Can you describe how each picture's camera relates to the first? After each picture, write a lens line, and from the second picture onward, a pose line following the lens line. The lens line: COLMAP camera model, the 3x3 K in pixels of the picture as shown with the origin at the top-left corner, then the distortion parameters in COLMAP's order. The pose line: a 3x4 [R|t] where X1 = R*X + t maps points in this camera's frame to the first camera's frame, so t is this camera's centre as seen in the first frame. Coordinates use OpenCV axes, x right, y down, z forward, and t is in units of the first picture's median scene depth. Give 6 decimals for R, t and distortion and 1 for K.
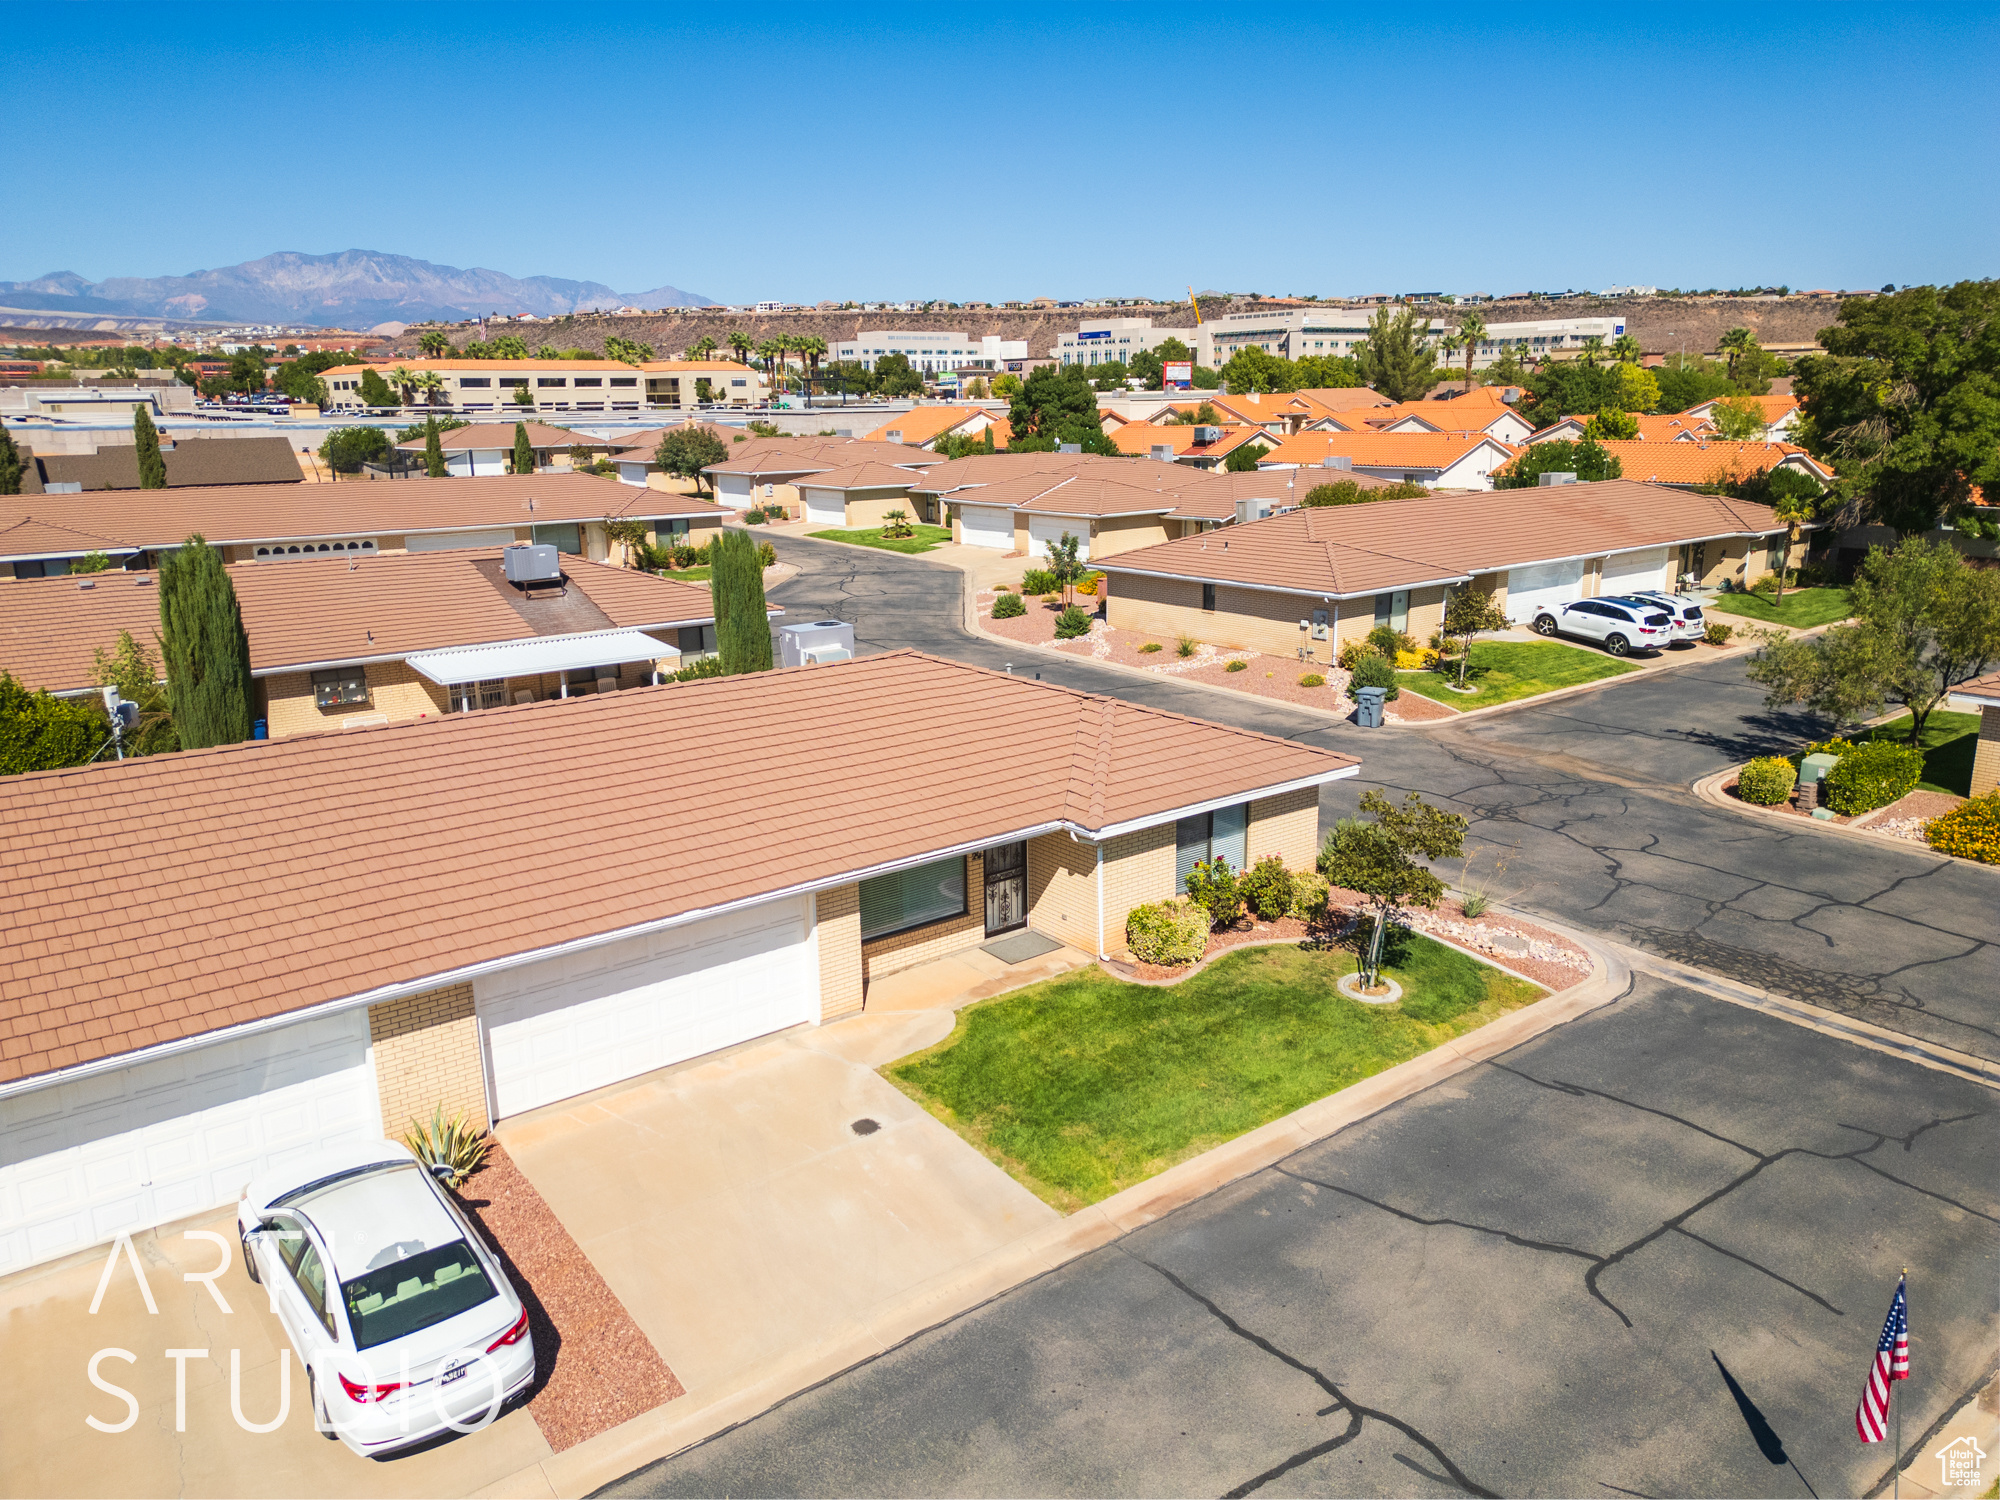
lens RADIAL K [[1410.4, 0, 1000.0], [0, 1410.4, 750.0], [0, 0, 1]] dist [0.076468, -0.072962]
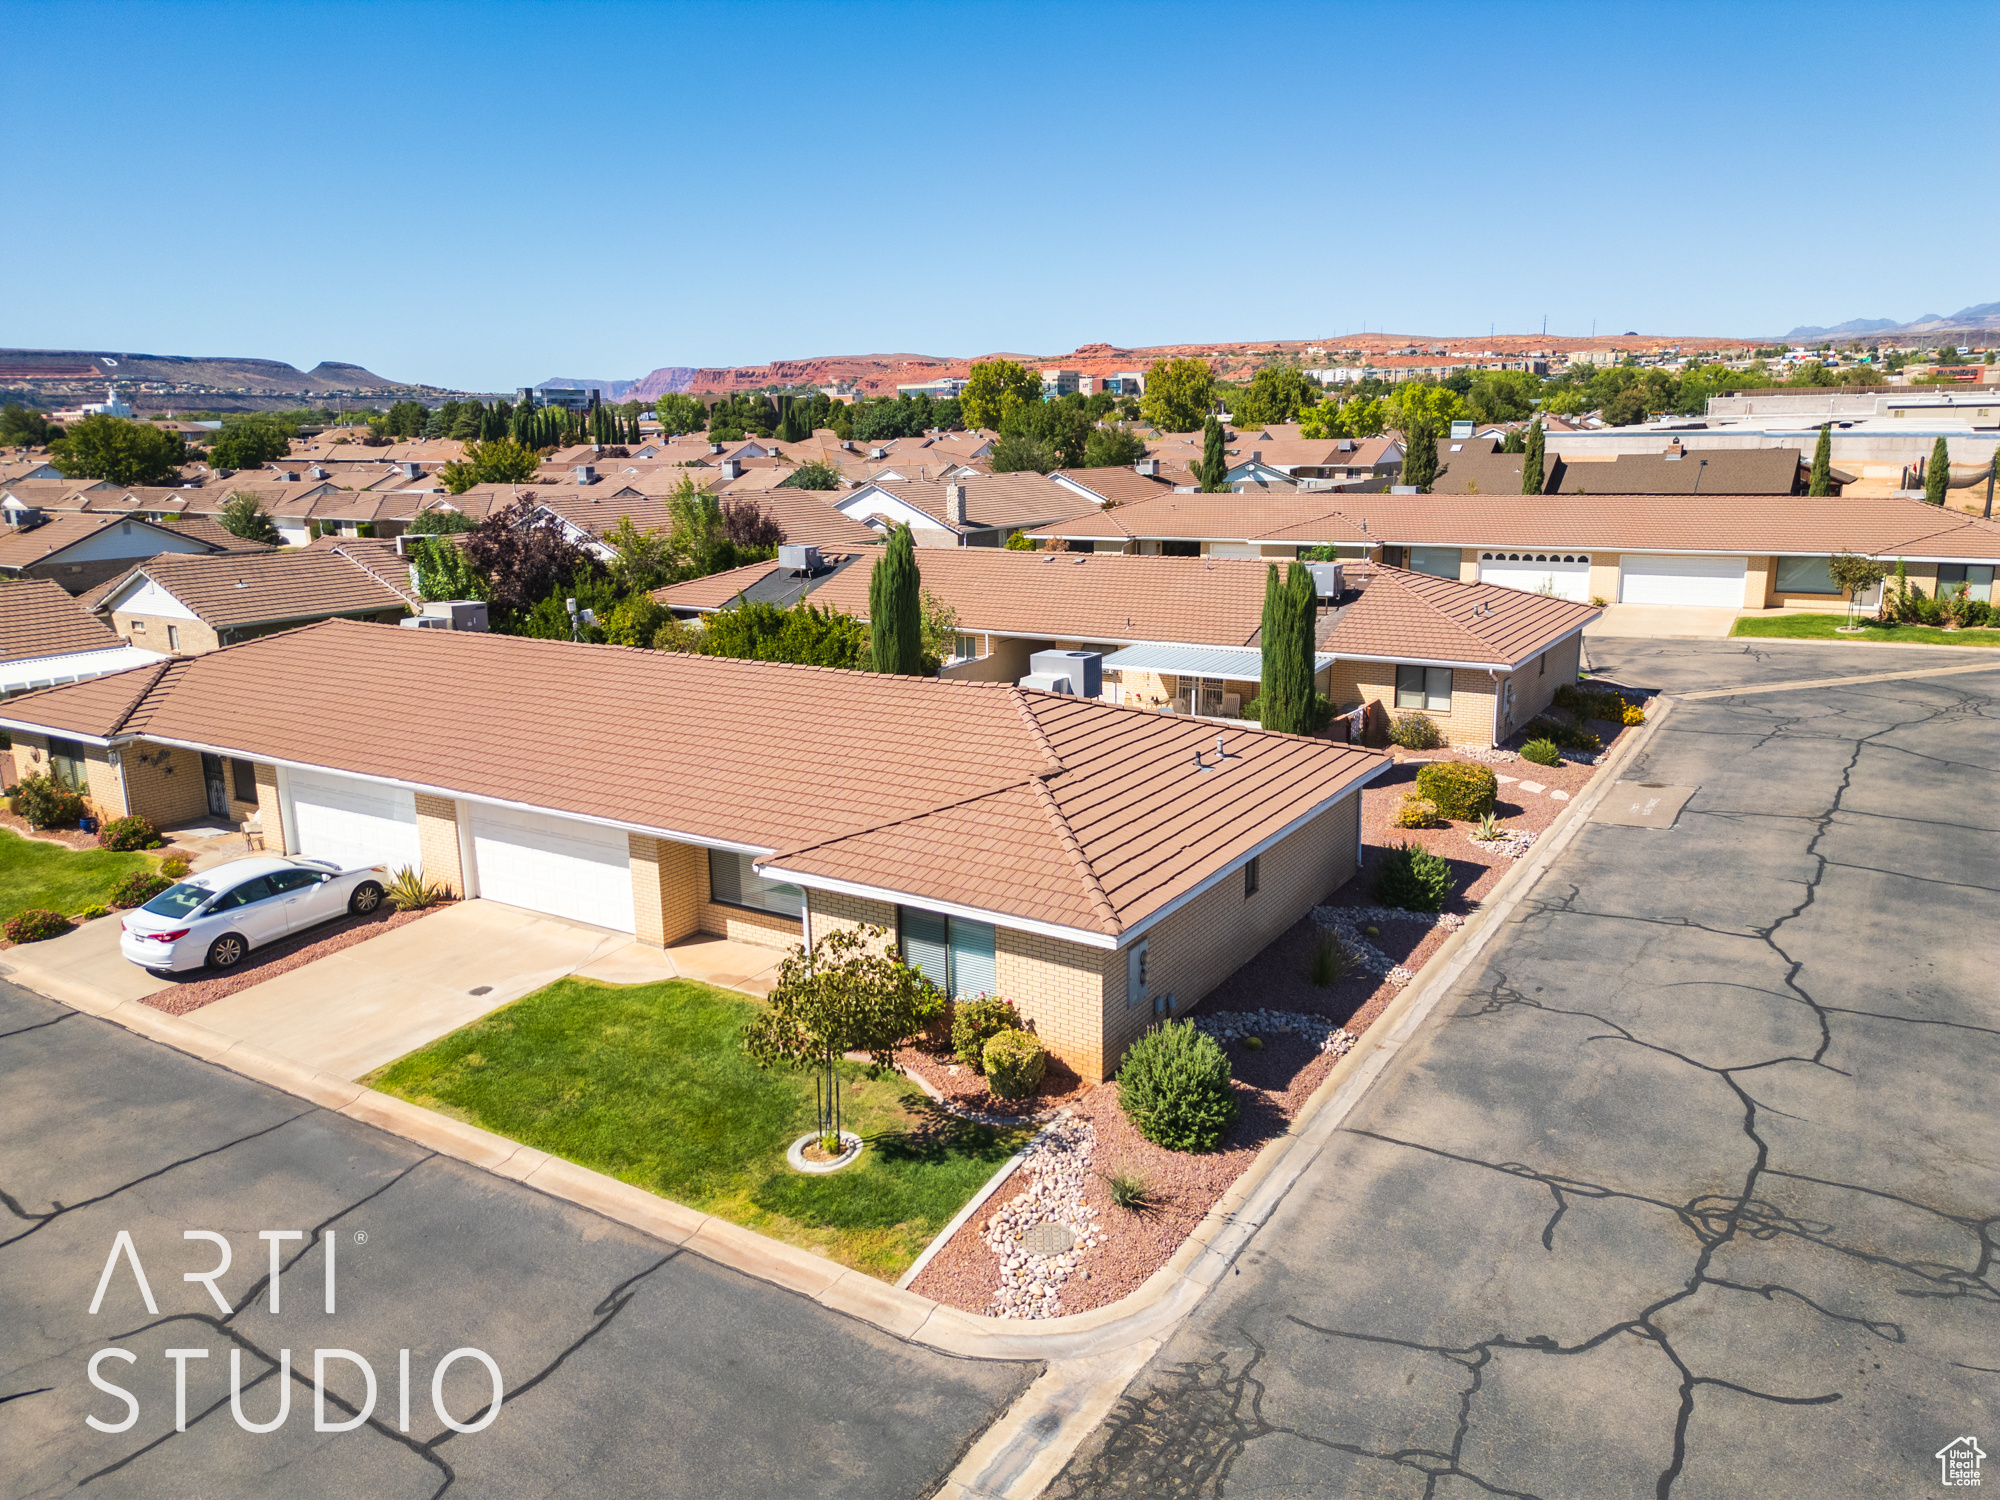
lens RADIAL K [[1413.5, 0, 1007.8], [0, 1413.5, 750.5], [0, 0, 1]] dist [0.081283, -0.091397]
pose [[0.347296, 0.219746, -0.911645, 0.518813], [-0.220197, 0.964085, 0.148501, -0.106423], [0.911537, 0.149167, 0.383210, 0.381832]]
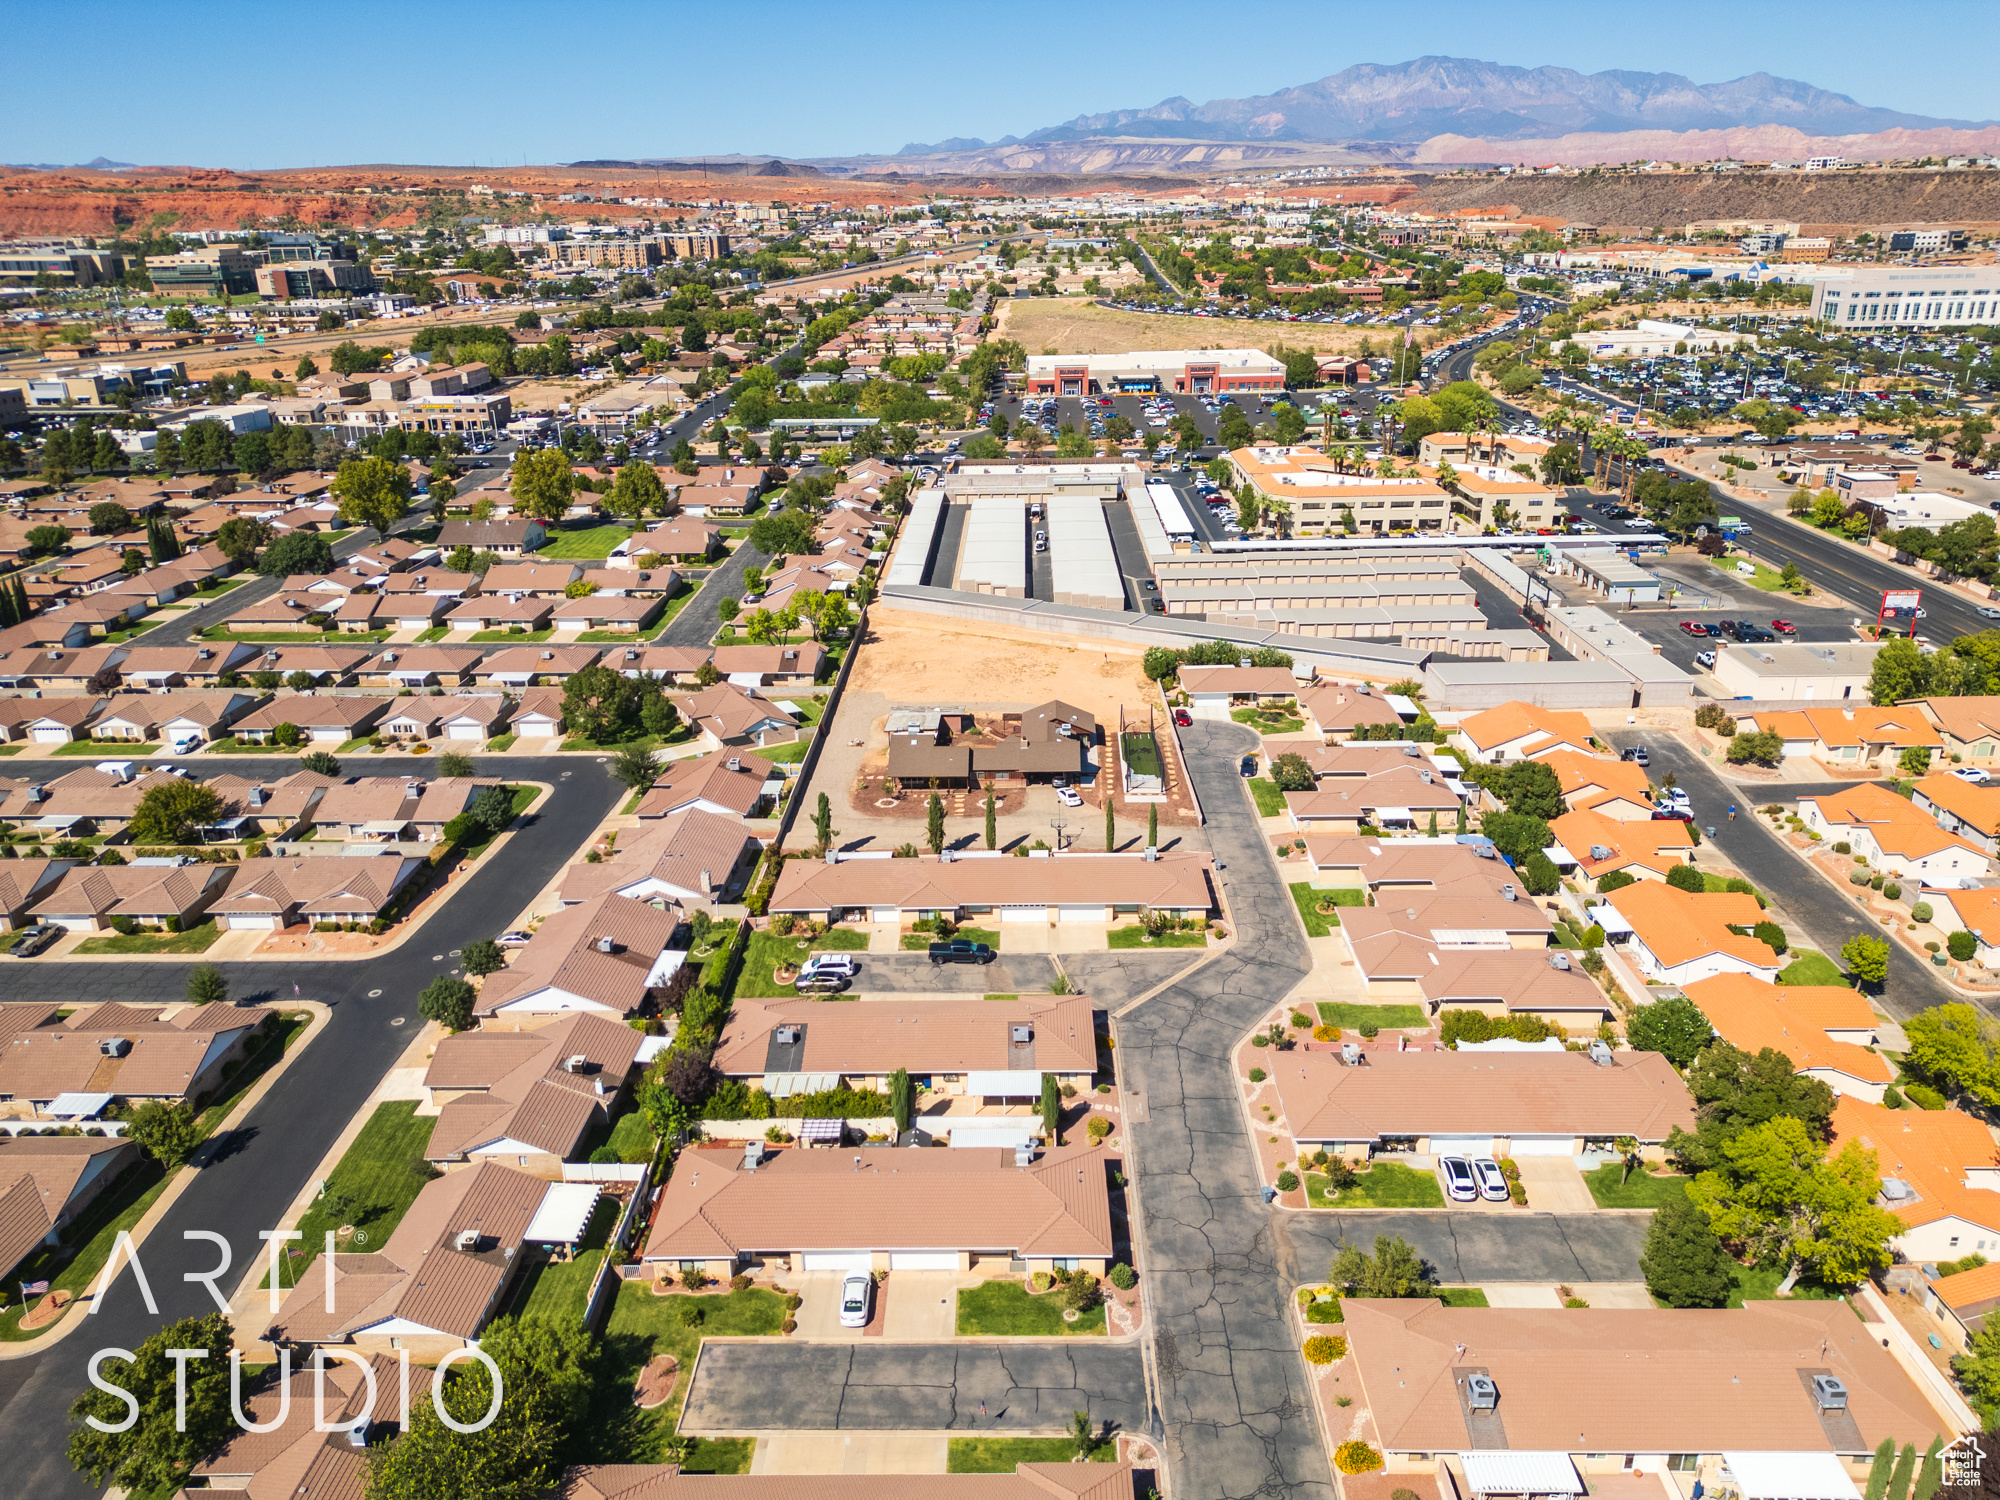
lens RADIAL K [[1410.4, 0, 1000.0], [0, 1410.4, 750.0], [0, 0, 1]] dist [0.076468, -0.072962]
pose [[0.784707, 0.224214, -0.577895, 1.121835], [-0.150359, 0.973296, 0.173456, -1.123754], [0.601354, -0.049220, 0.797465, -1.257210]]
